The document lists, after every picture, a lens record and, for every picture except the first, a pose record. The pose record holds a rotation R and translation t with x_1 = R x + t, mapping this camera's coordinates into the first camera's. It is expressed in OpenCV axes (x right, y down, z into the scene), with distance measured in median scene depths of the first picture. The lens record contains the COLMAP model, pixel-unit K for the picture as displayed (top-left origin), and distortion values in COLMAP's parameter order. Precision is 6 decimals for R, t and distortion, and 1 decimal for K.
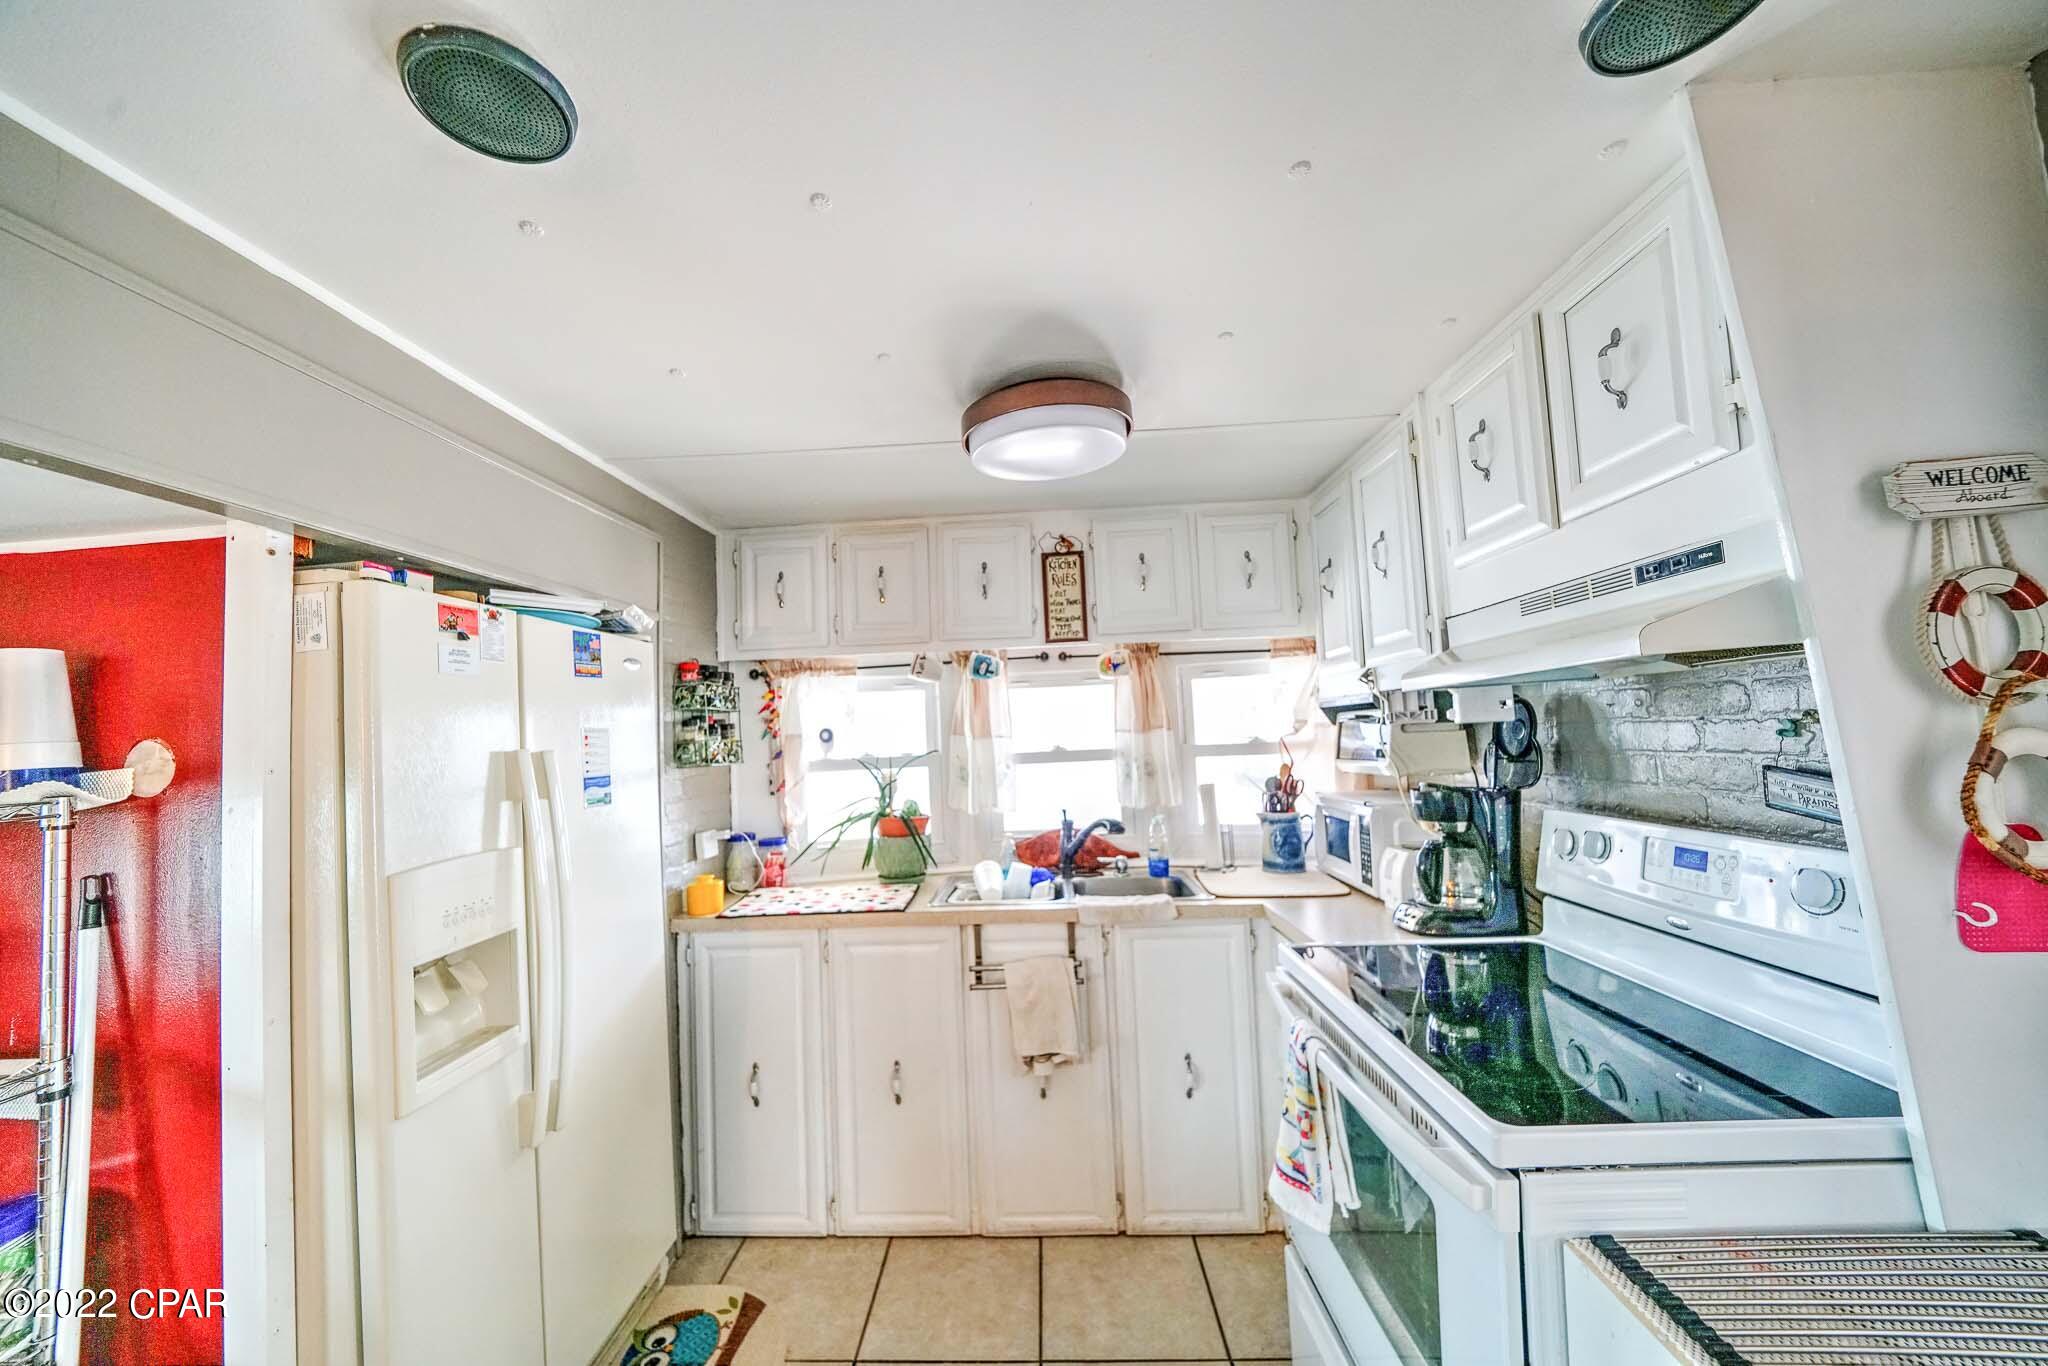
lens RADIAL K [[727.7, 0, 1008.7], [0, 727.7, 694.3], [0, 0, 1]] dist [-0.022846, 0.003453]
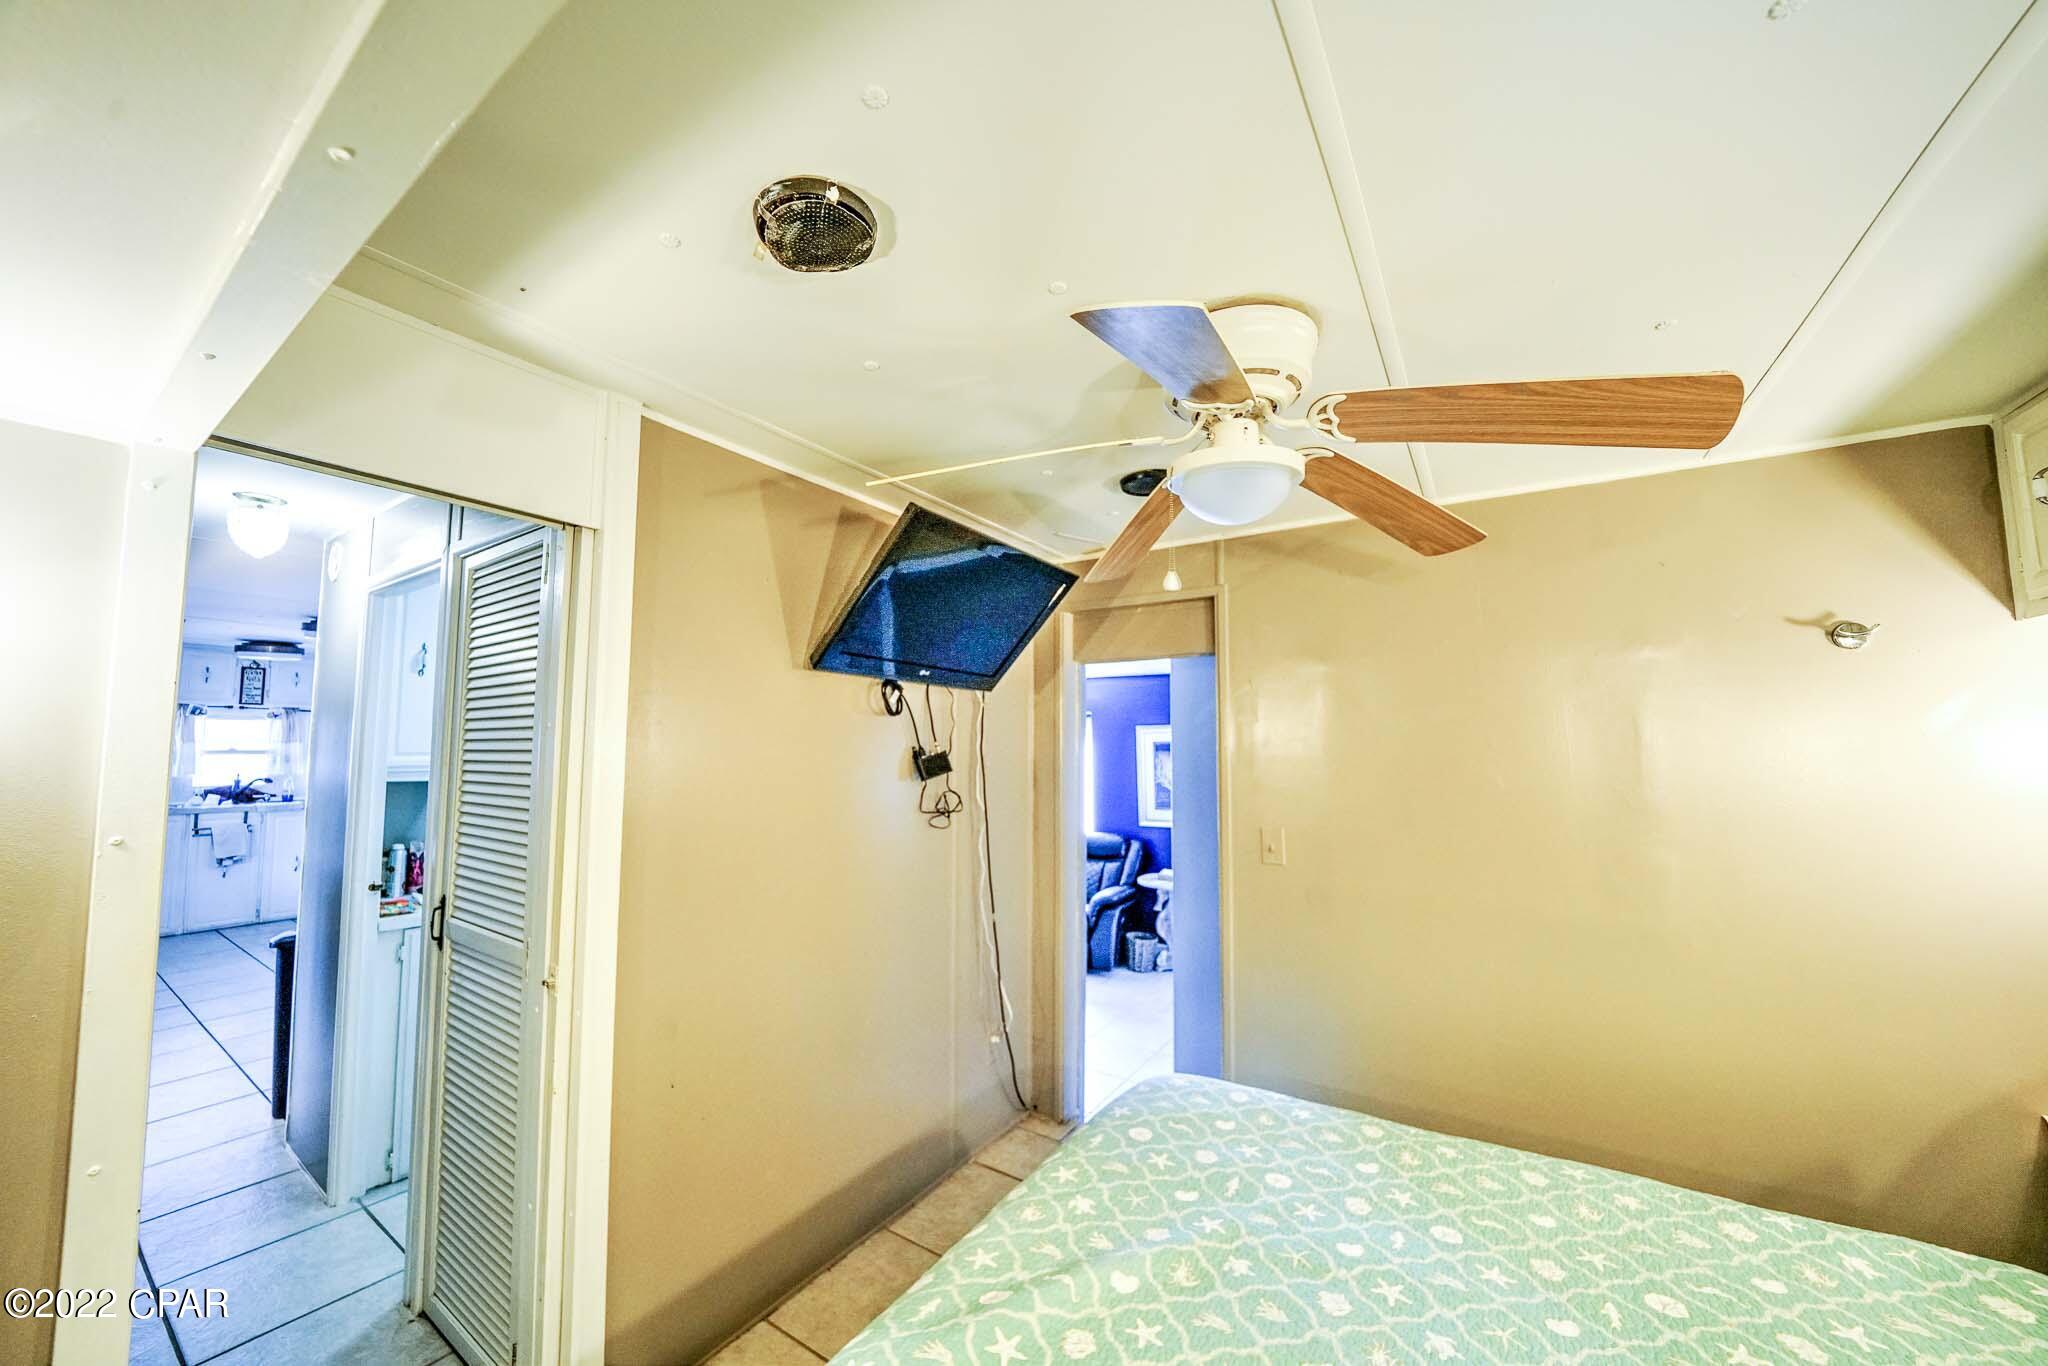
lens RADIAL K [[727.7, 0, 1008.2], [0, 727.7, 693.4], [0, 0, 1]] dist [-0.022846, 0.003453]
pose [[0.514623, 0.103000, 0.851207, -0.782547], [-0.071599, 0.994453, -0.077046, -0.128105], [-0.854422, -0.021296, 0.519144, -2.896266]]
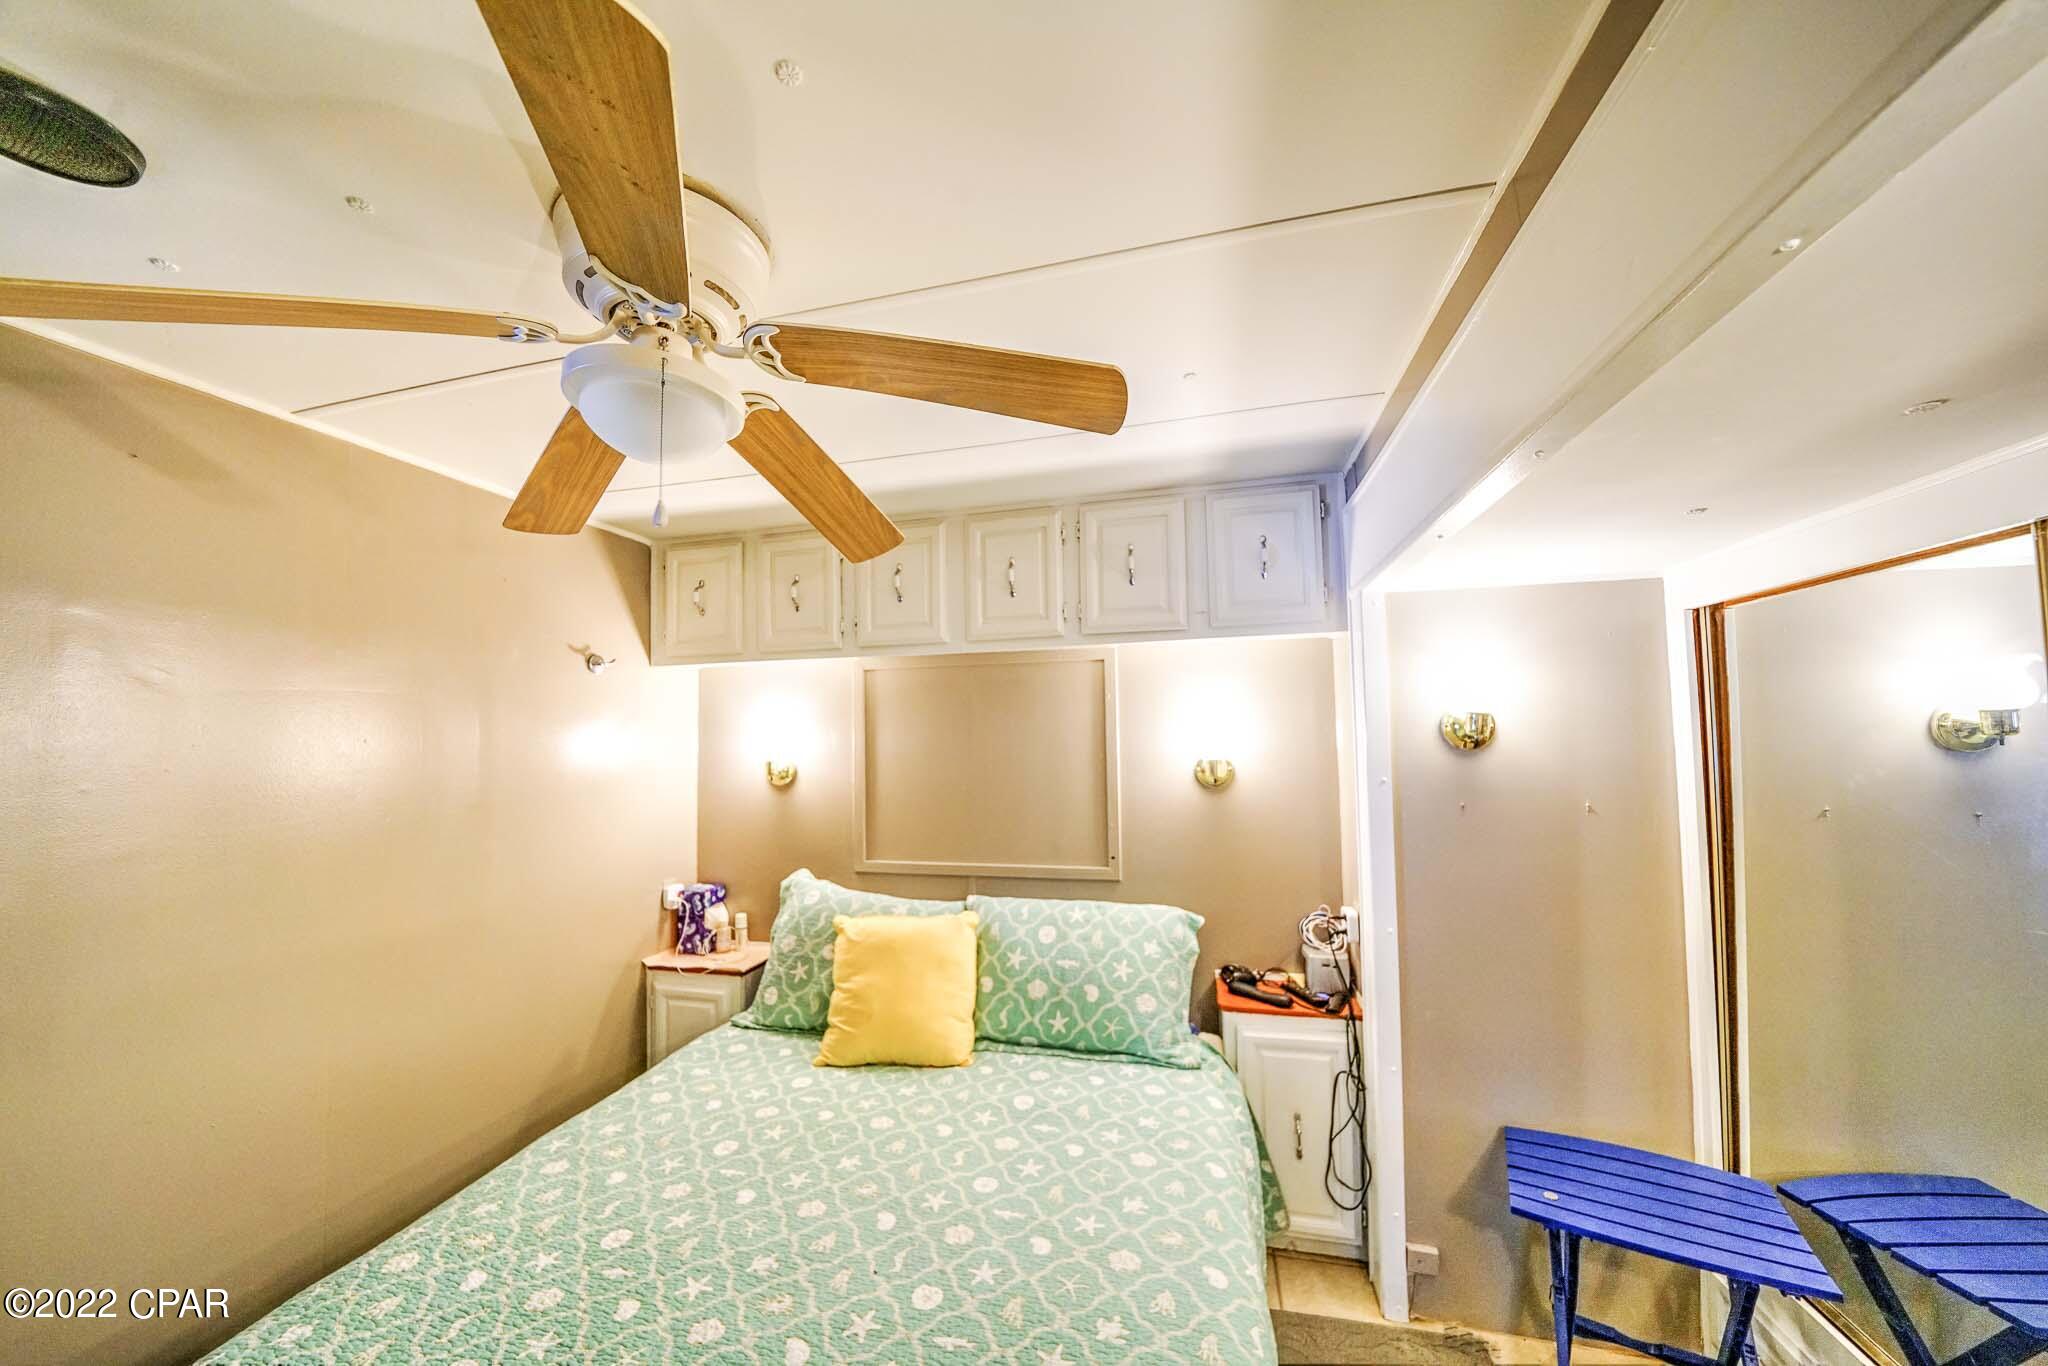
lens RADIAL K [[727.7, 0, 1006.3], [0, 727.7, 689.9], [0, 0, 1]] dist [-0.022846, 0.003453]
pose [[-0.977300, 0.067004, 0.200987, -0.461494], [0.041710, 0.990955, -0.127548, -0.107218], [-0.207716, -0.116269, -0.971255, -2.274409]]
